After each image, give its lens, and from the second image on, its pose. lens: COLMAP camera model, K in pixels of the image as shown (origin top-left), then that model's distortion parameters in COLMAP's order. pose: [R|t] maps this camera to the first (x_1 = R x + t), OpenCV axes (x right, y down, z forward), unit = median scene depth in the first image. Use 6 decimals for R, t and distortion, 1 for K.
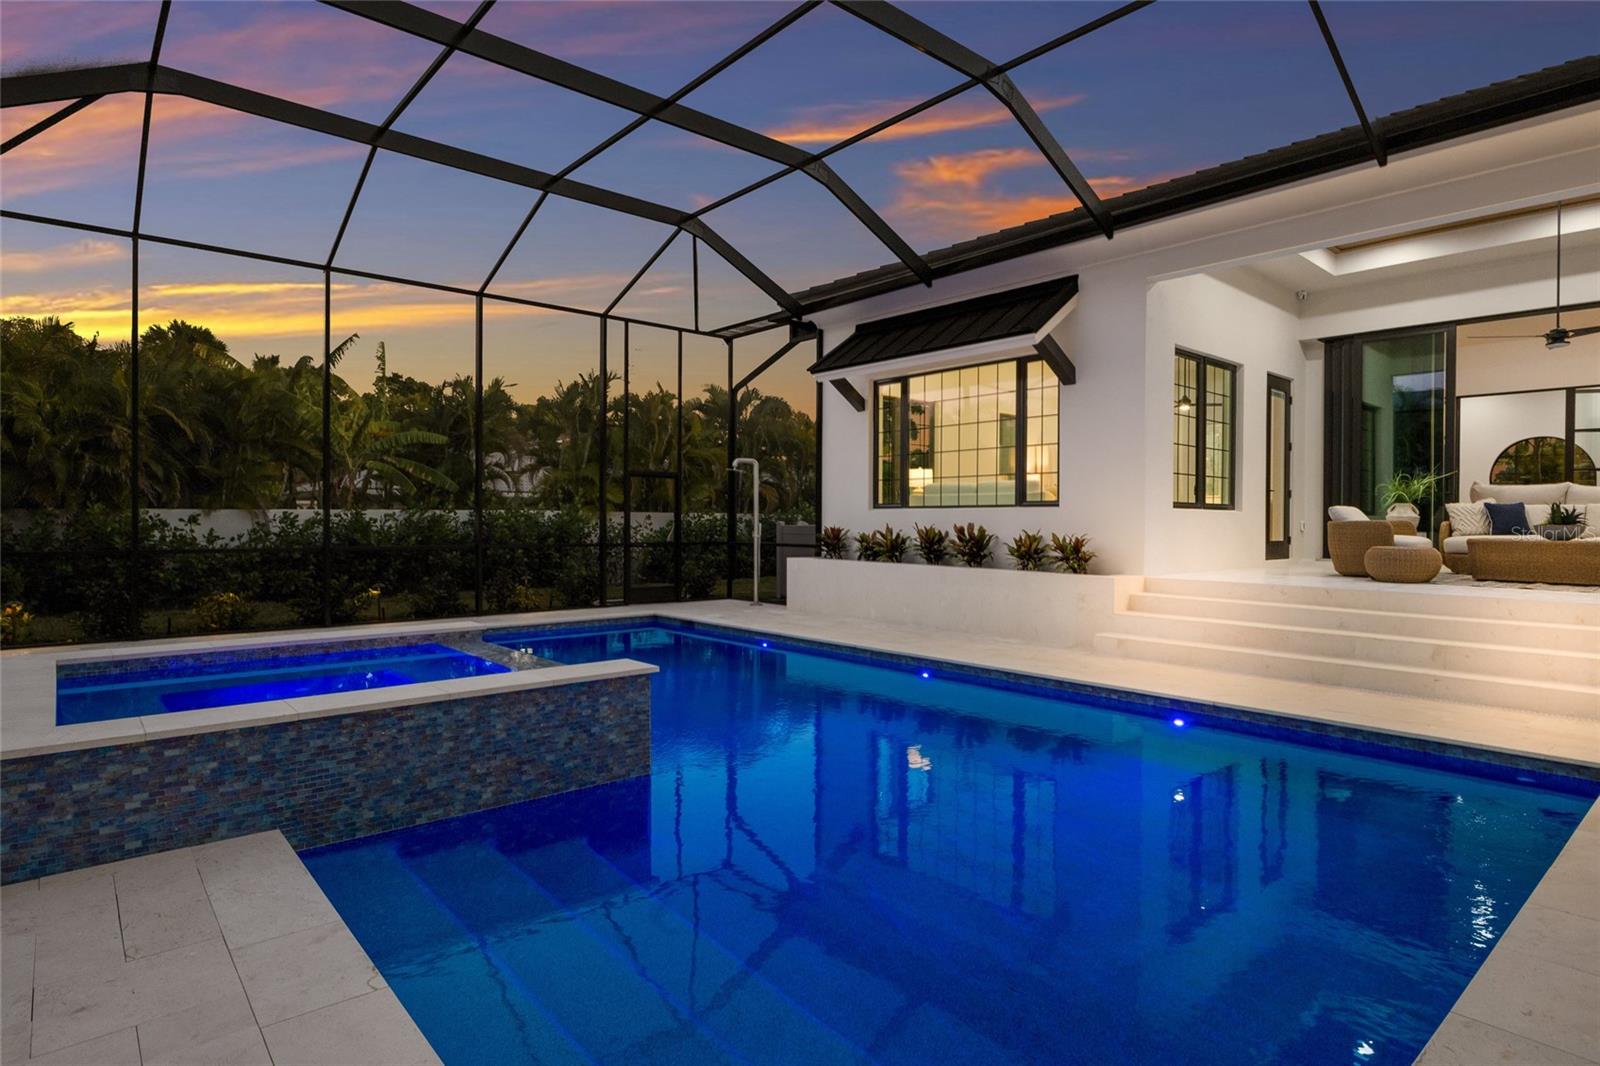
lens RADIAL K [[864.2, 0, 797.0], [0, 864.2, 523.6], [0, 0, 1]] dist [-0.009547, -0.001784]
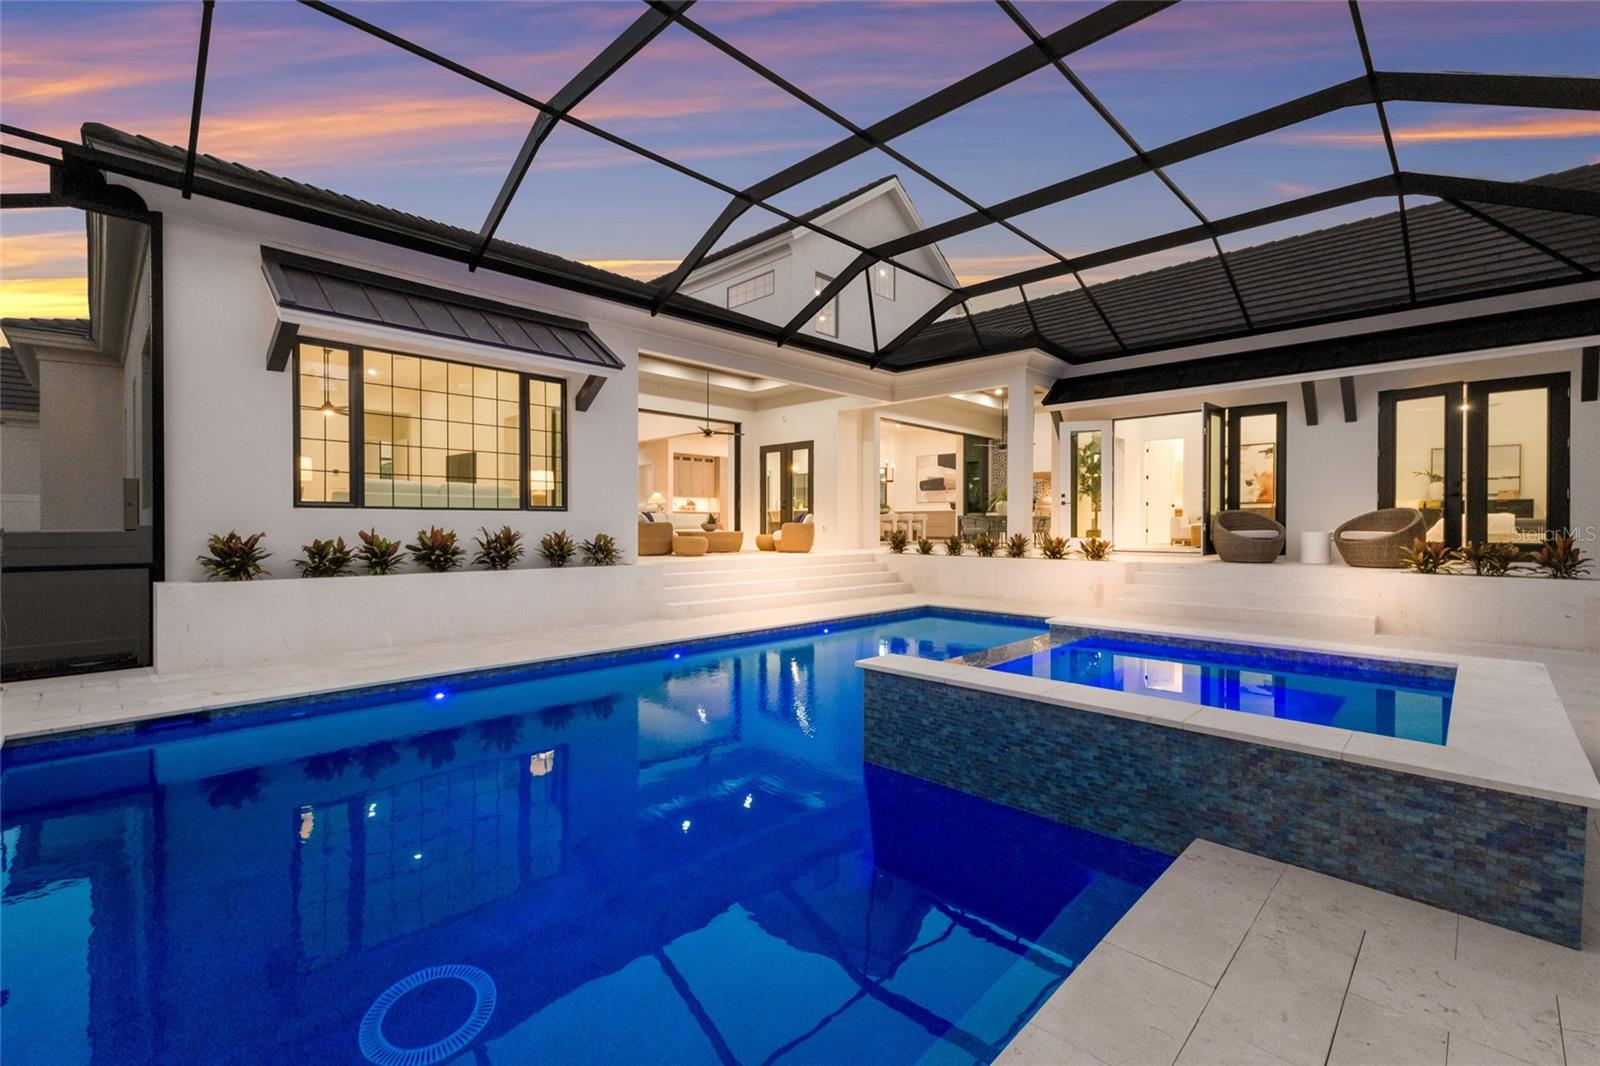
lens RADIAL K [[689.4, 0, 795.7], [0, 689.4, 533.1], [0, 0, 1]] dist [0.015694, 0.000528]
pose [[-0.069079, -0.021833, 0.997372, -0.628833], [-0.000804, 0.999761, 0.021829, -0.010072], [-0.997611, 0.000706, -0.069080, 0.714057]]
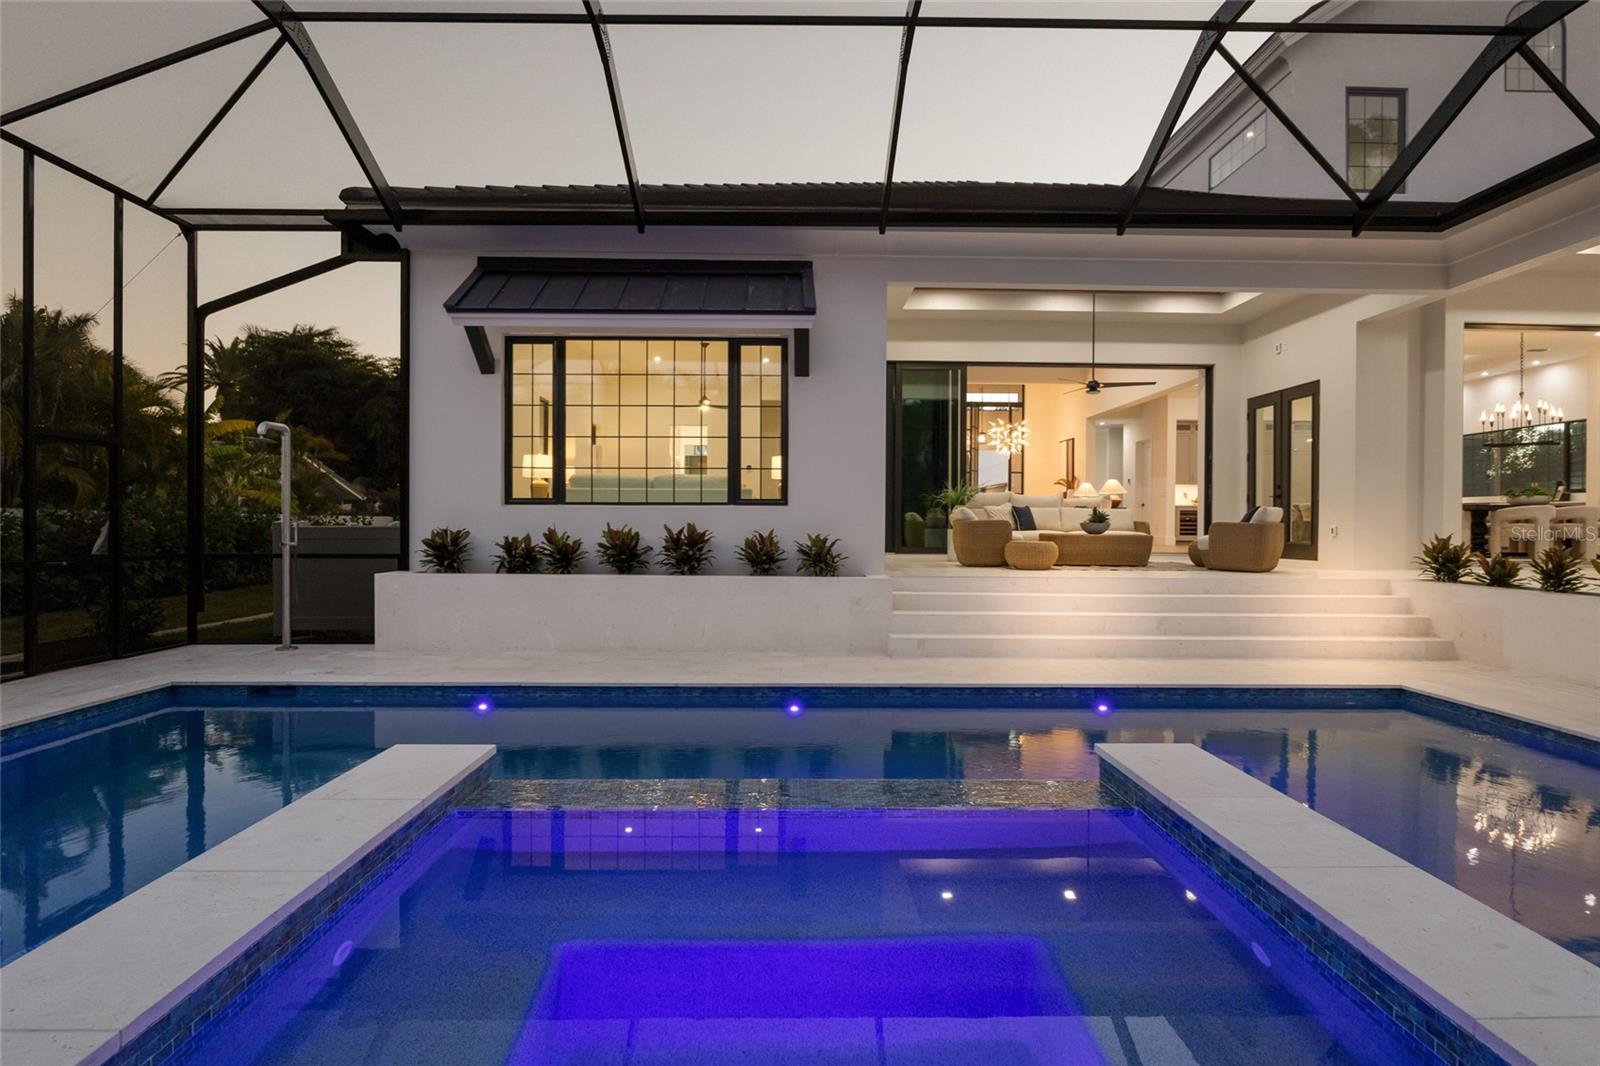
lens RADIAL K [[864.2, 0, 803.9], [0, 864.2, 531.1], [0, 0, 1]] dist [-0.009547, -0.001784]
pose [[0.644312, -0.012771, 0.764656, -0.379287], [0.001099, 0.999875, 0.015773, -0.006153], [-0.764762, -0.009322, 0.644246, 0.362098]]
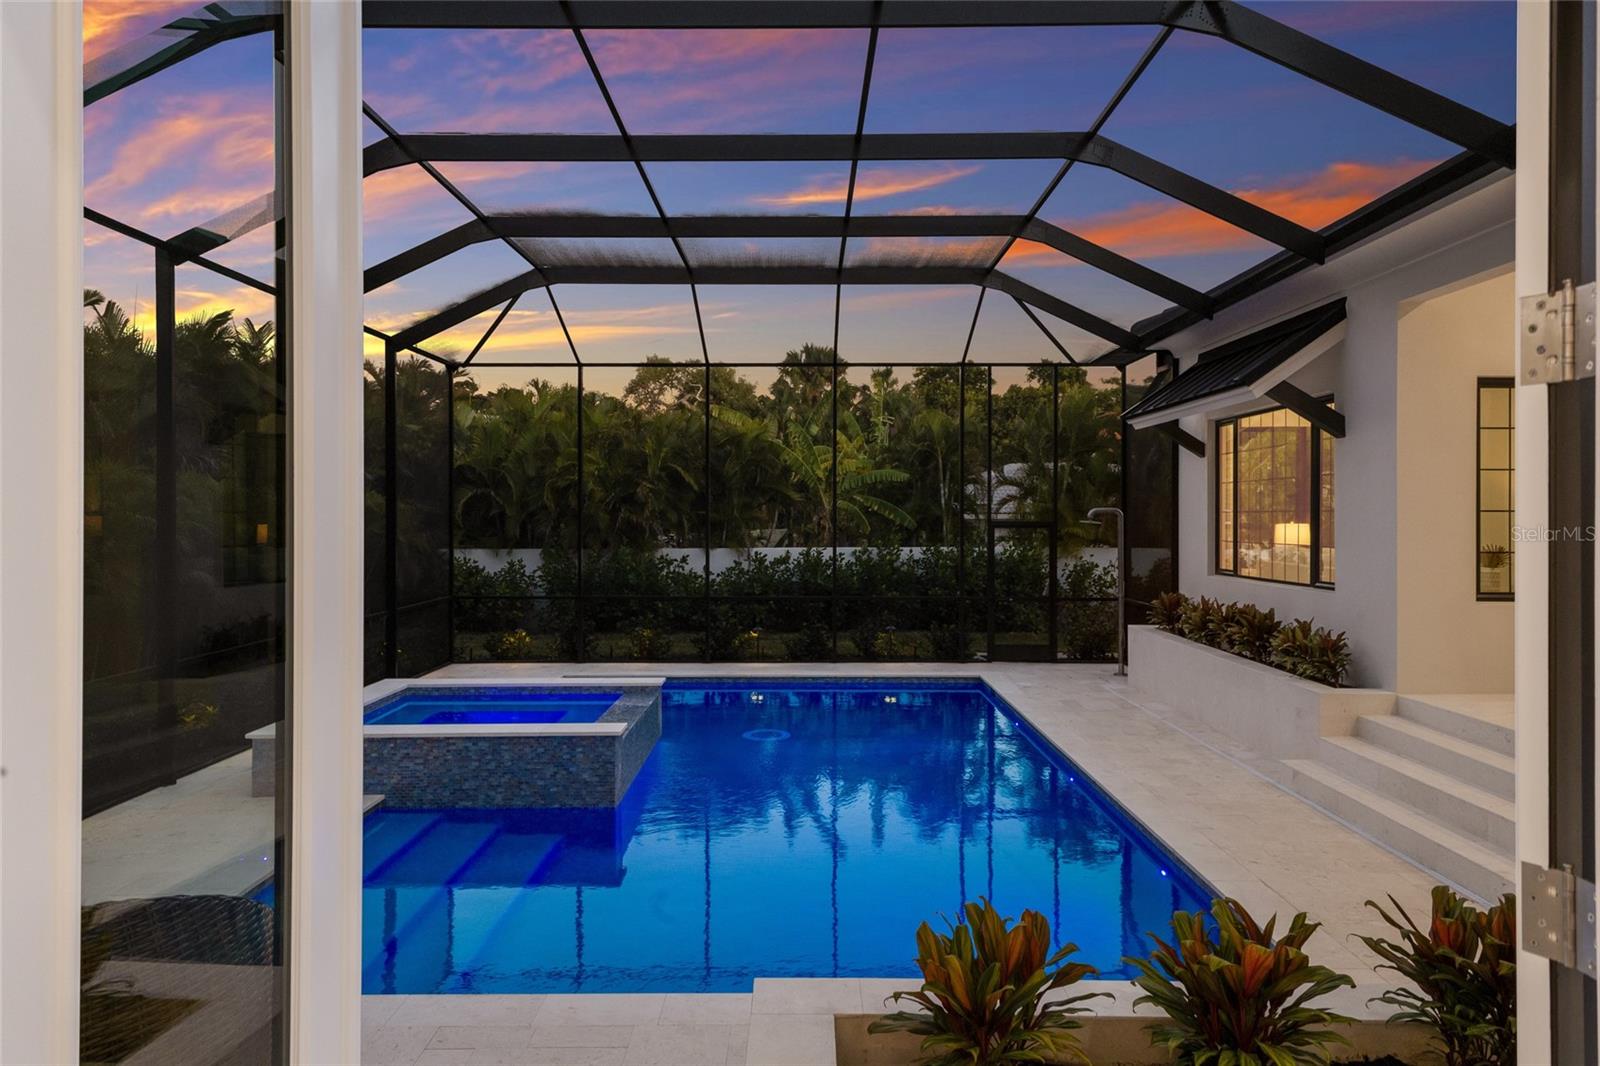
lens RADIAL K [[1072.5, 0, 792.6], [0, 1072.5, 530.1], [0, 0, 1]] dist [0.019874, 0.000396]
pose [[0.760882, 0.004986, -0.648871, 0.534074], [0.000099, 0.999970, 0.007801, -0.079004], [0.648890, -0.006000, 0.760858, -0.063523]]
